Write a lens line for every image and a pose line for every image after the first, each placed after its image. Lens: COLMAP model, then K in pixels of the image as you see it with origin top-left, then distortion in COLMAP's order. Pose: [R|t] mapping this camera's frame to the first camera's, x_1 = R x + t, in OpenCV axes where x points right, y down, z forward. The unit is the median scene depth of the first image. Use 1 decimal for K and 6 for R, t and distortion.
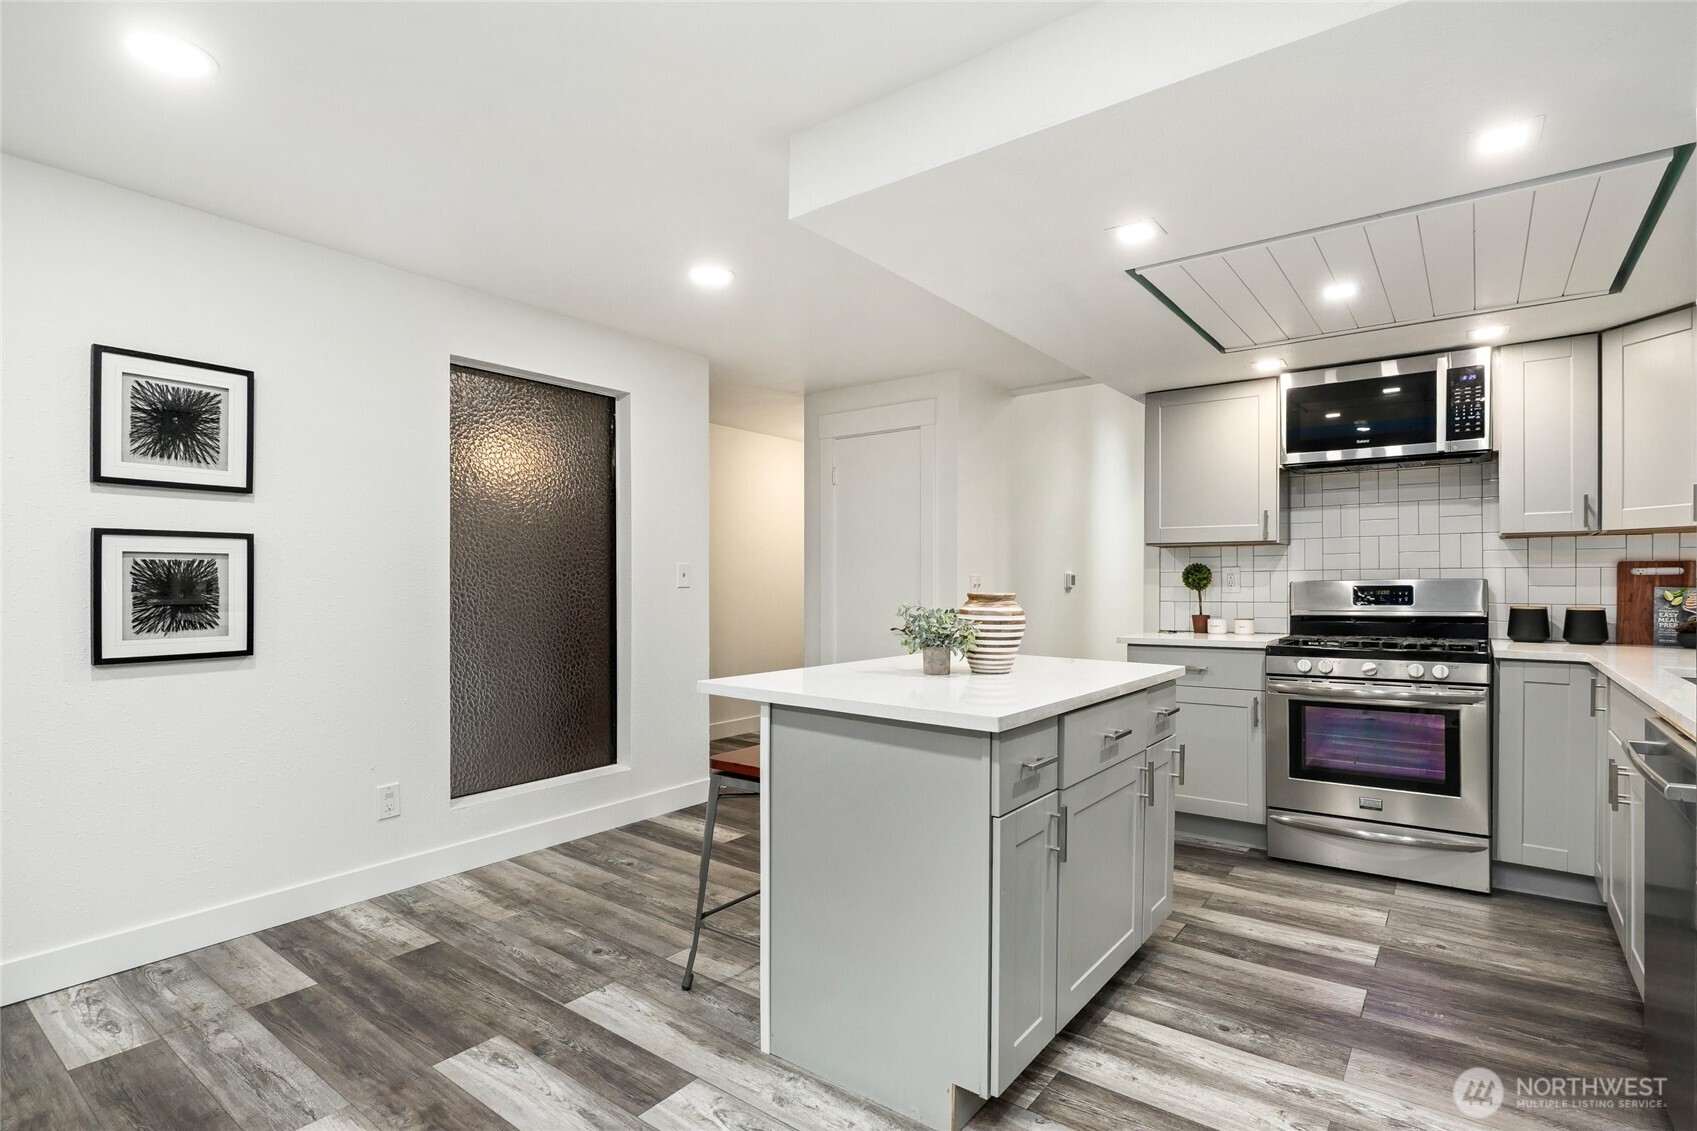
lens RADIAL K [[833.0, 0, 851.8], [0, 833.0, 582.4], [0, 0, 1]] dist [-0.004982, -0.000238]
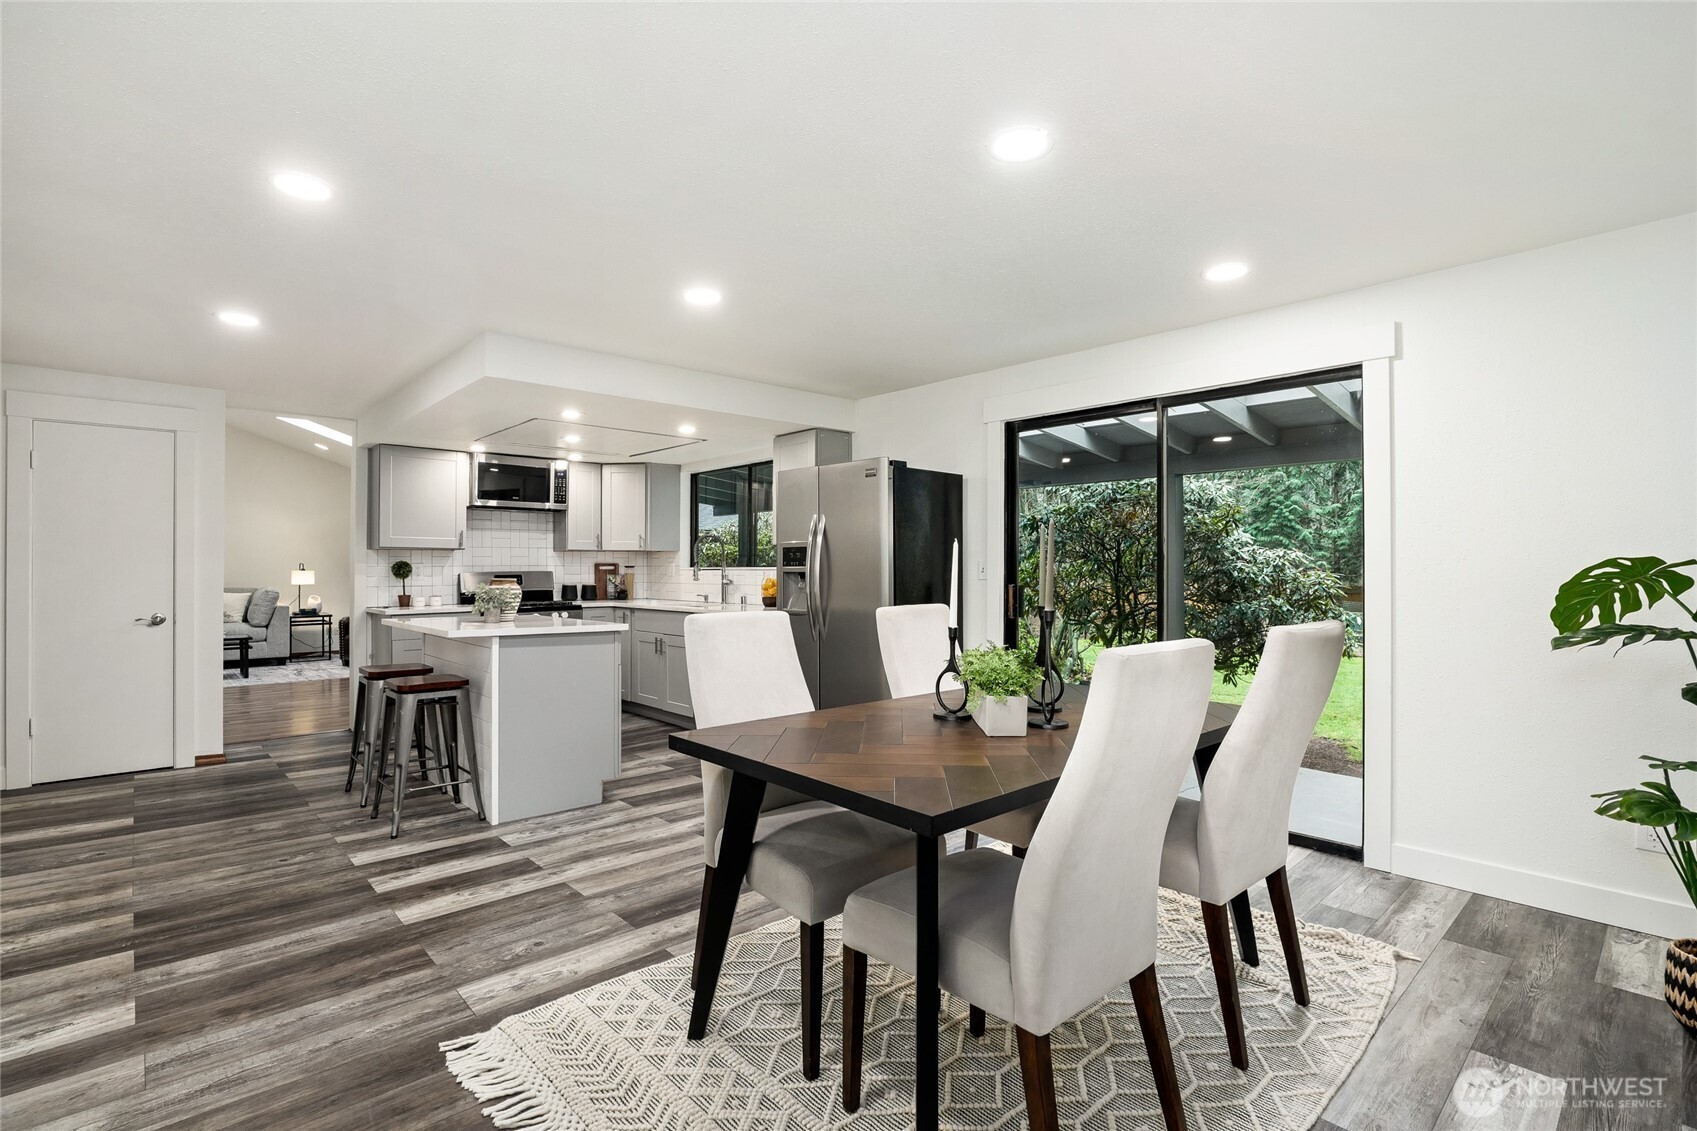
lens RADIAL K [[792.2, 0, 845.3], [0, 792.2, 573.2], [0, 0, 1]] dist [-0.017552, 0.000818]
pose [[0.181774, -0.001928, 0.983338, -1.152443], [0.004631, 0.999989, 0.001105, 0.002172], [-0.983329, 0.004353, 0.181781, -0.065361]]
